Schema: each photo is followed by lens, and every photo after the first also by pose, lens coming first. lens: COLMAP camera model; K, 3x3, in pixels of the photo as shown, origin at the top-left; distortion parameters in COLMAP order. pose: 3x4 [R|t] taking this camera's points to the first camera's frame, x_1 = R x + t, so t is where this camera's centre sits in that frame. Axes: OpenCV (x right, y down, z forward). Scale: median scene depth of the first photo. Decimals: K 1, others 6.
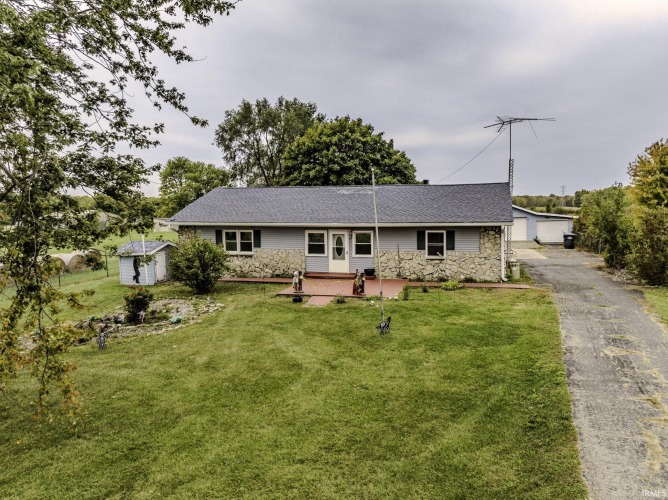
lens RADIAL K [[473.9, 0, 334.0], [0, 473.9, 250.0], [0, 0, 1]] dist [0.046344, 0.000482]
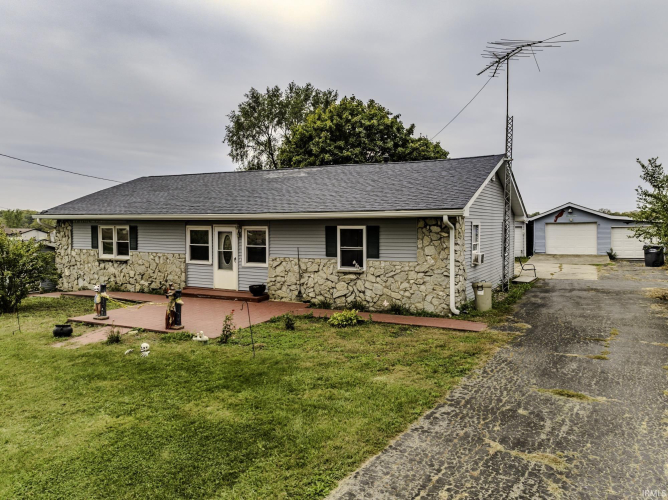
lens RADIAL K [[473.9, 0, 334.0], [0, 473.9, 250.0], [0, 0, 1]] dist [0.046344, 0.000482]
pose [[0.978019, 0.019551, -0.207598, 0.298172], [-0.026323, 0.999206, -0.029911, 0.008633], [0.206848, 0.034719, 0.977757, 0.371677]]
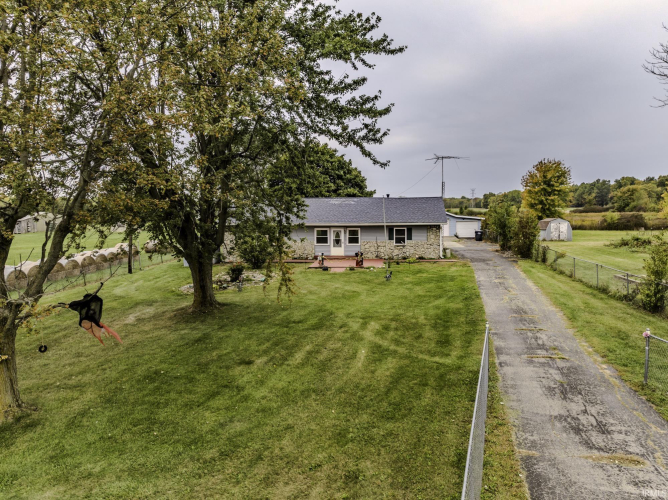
lens RADIAL K [[469.6, 0, 334.0], [0, 469.6, 250.0], [0, 0, 1]] dist [0.124223, -0.000505]
pose [[0.987090, -0.011256, 0.159771, -0.242082], [0.011456, 0.999934, -0.000326, 0.029713], [-0.159757, 0.002152, 0.987154, -0.492363]]
